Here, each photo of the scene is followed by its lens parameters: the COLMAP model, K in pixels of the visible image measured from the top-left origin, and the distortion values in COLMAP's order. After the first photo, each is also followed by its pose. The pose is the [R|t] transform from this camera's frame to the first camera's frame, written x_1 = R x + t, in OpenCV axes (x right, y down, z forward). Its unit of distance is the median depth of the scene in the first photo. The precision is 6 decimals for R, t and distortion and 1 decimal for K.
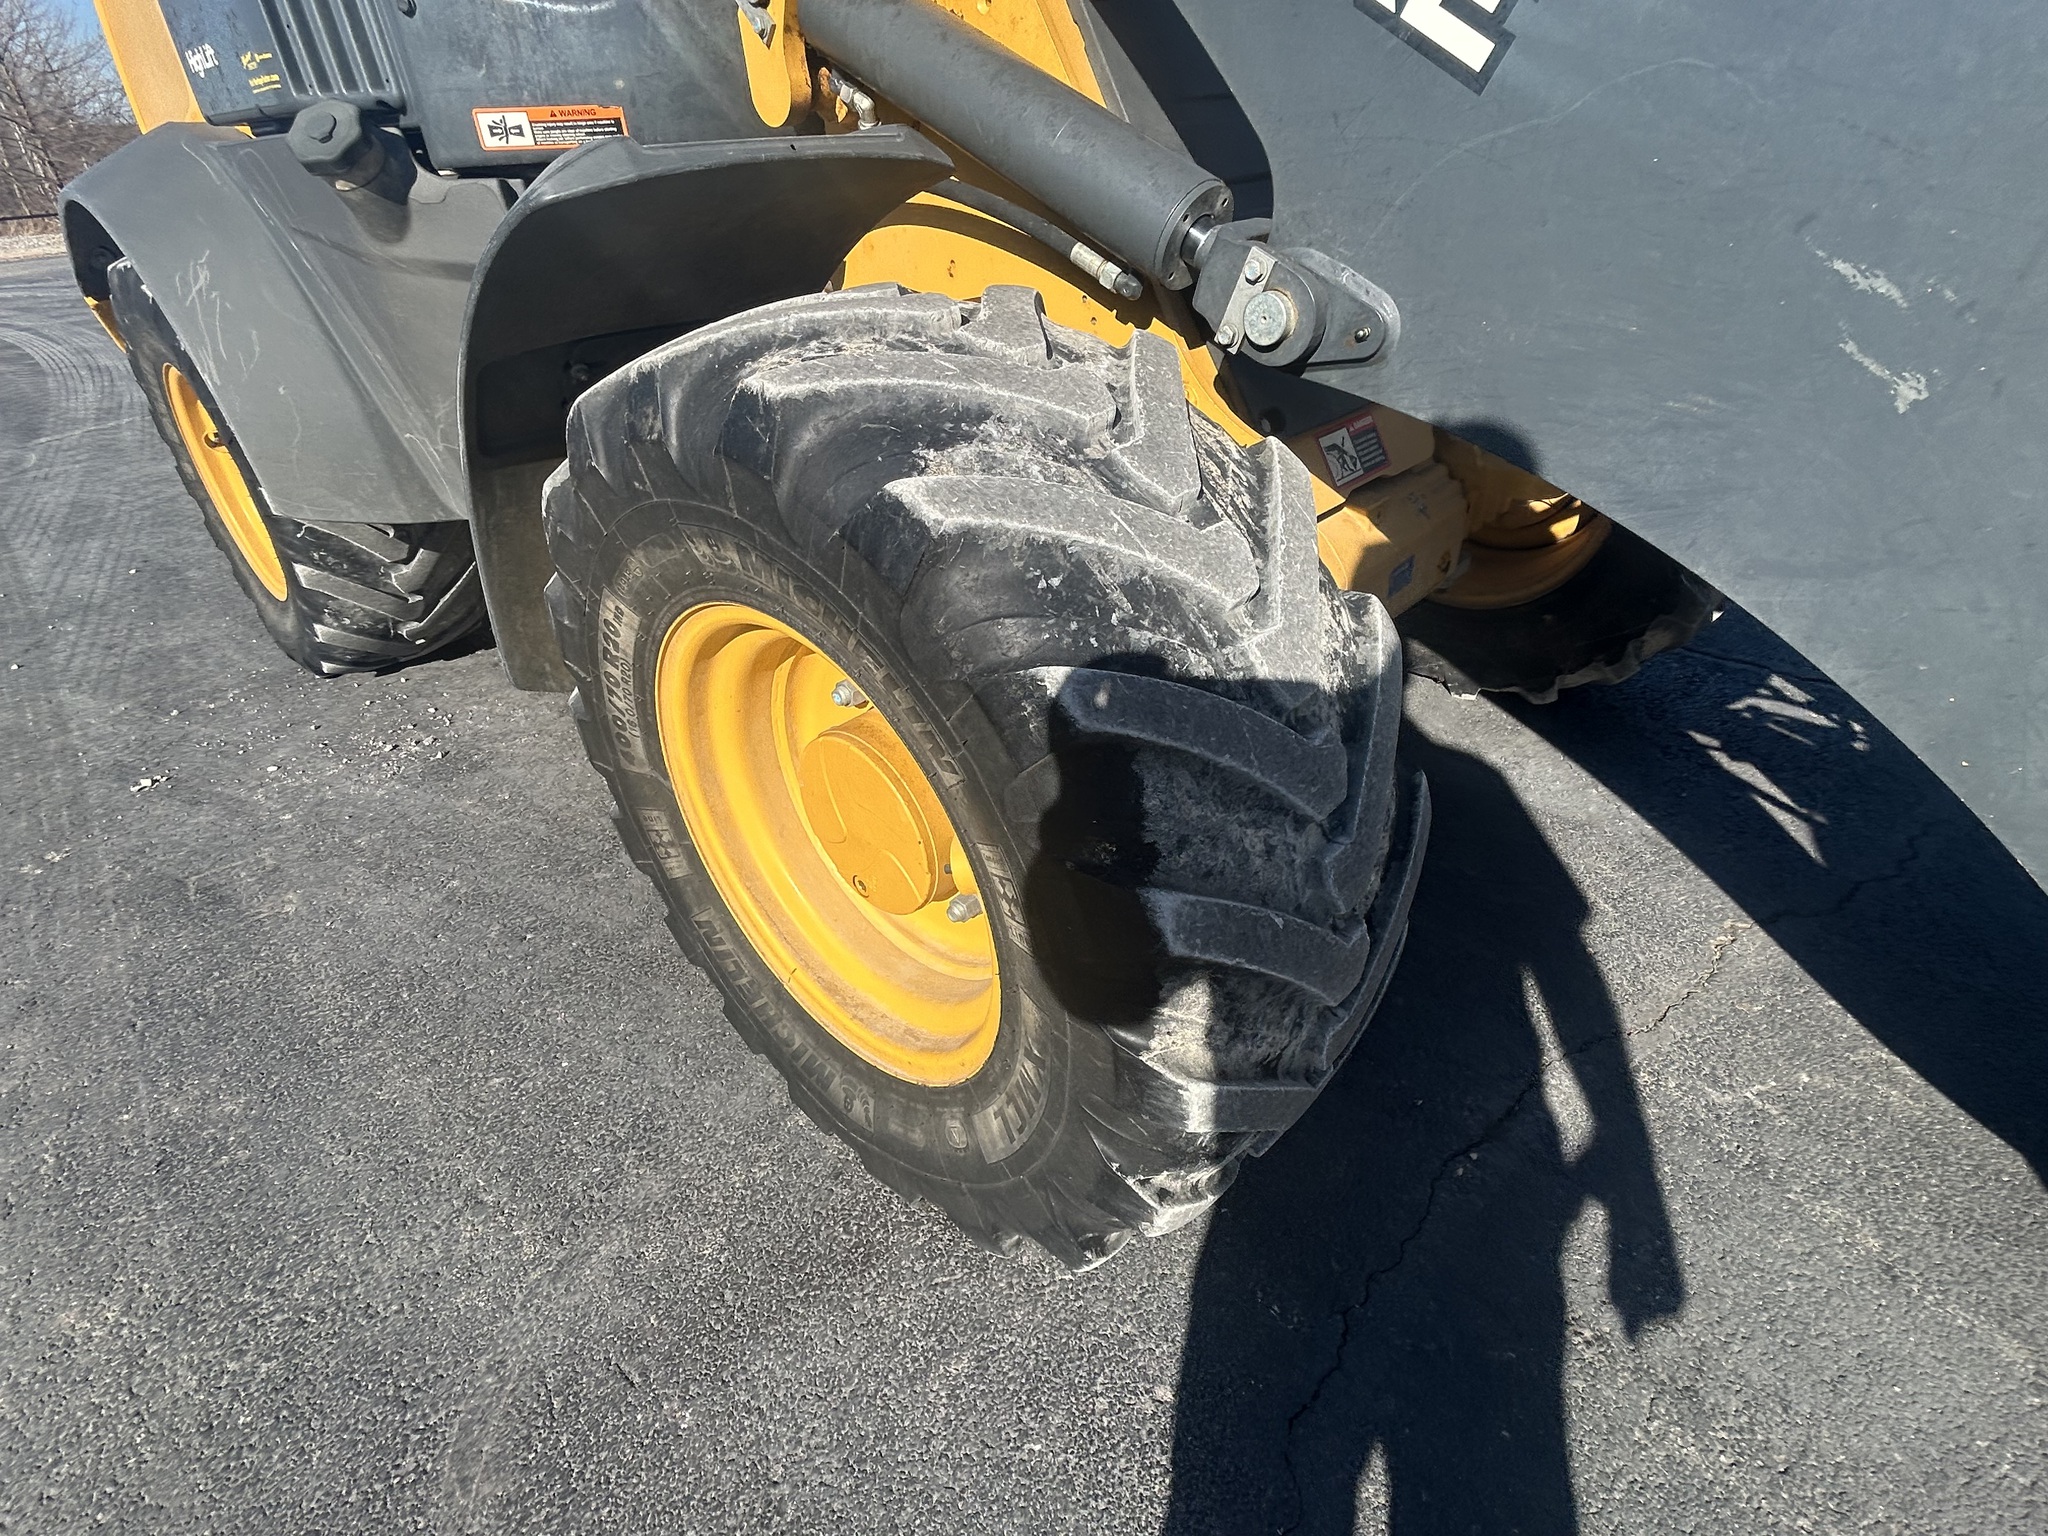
lens RADIAL K [[1047.3, 0, 1031.9], [0, 1047.3, 770.3], [0, 0, 1]] dist [-0.003961, 0.003970]
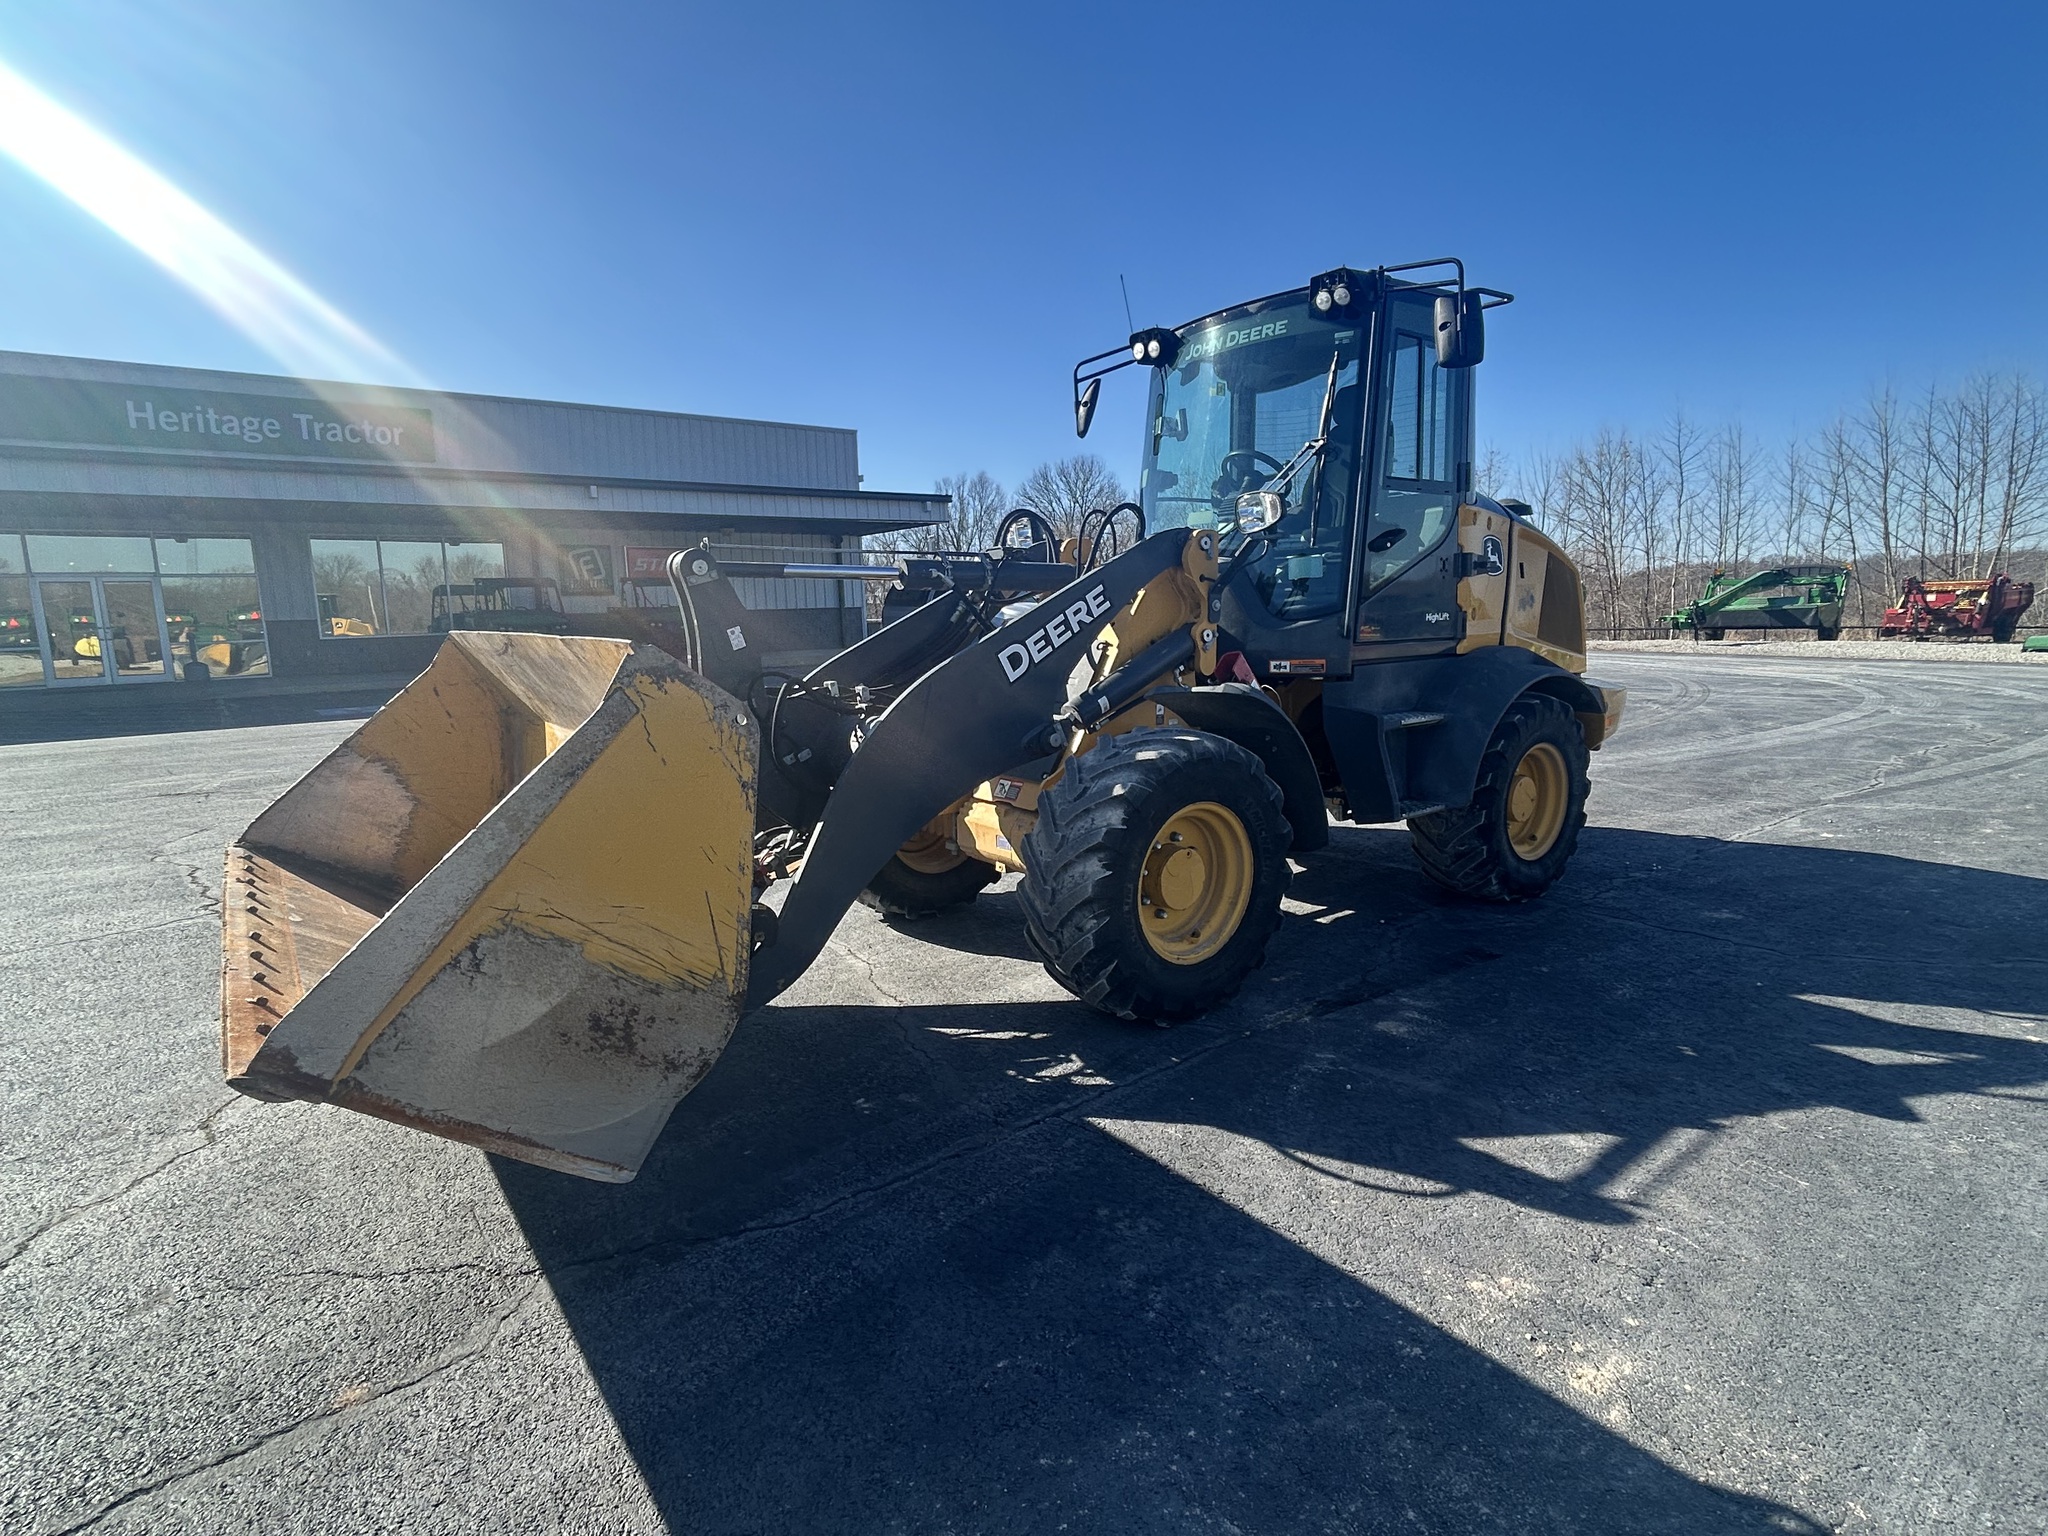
lens RADIAL K [[1047.3, 0, 1034.2], [0, 1047.3, 770.1], [0, 0, 1]] dist [-0.003961, 0.003970]
pose [[-0.167515, 0.206331, -0.964037, 2.257502], [-0.500441, 0.824708, 0.263469, -0.849197], [0.849410, 0.526578, -0.034894, 0.862896]]
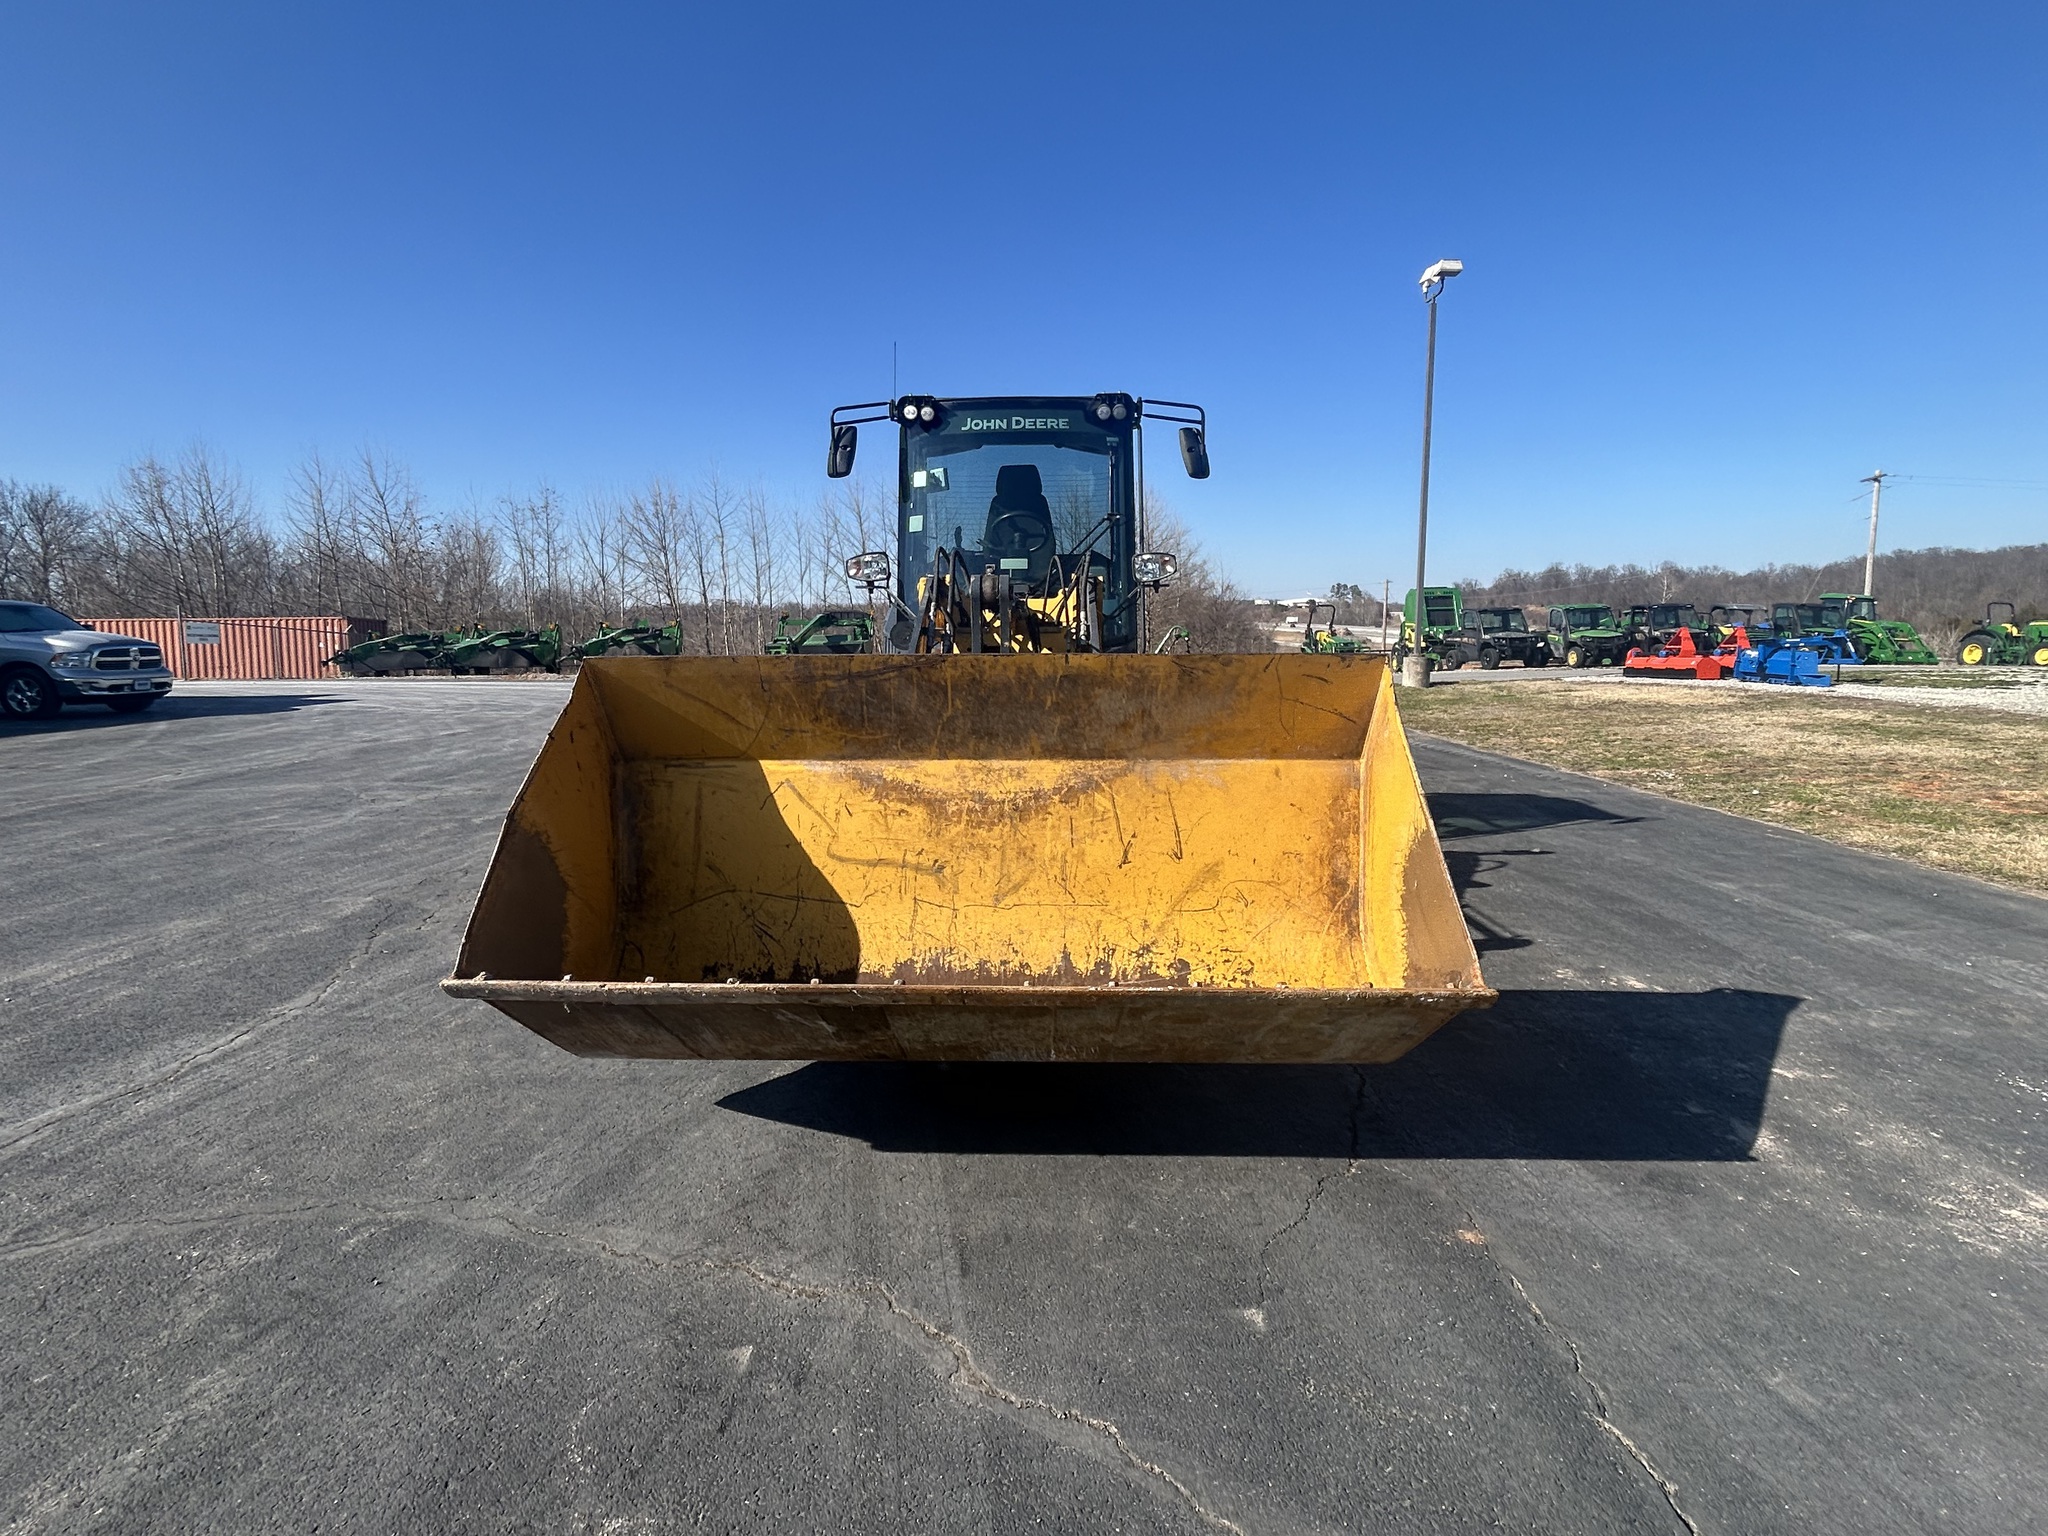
lens RADIAL K [[1047.3, 0, 1022.7], [0, 1047.3, 765.6], [0, 0, 1]] dist [-0.003961, 0.003970]
pose [[0.659824, 0.142802, -0.737726, 2.037410], [-0.420986, 0.883478, -0.205517, 0.192618], [0.622417, 0.446177, 0.643058, -0.795507]]
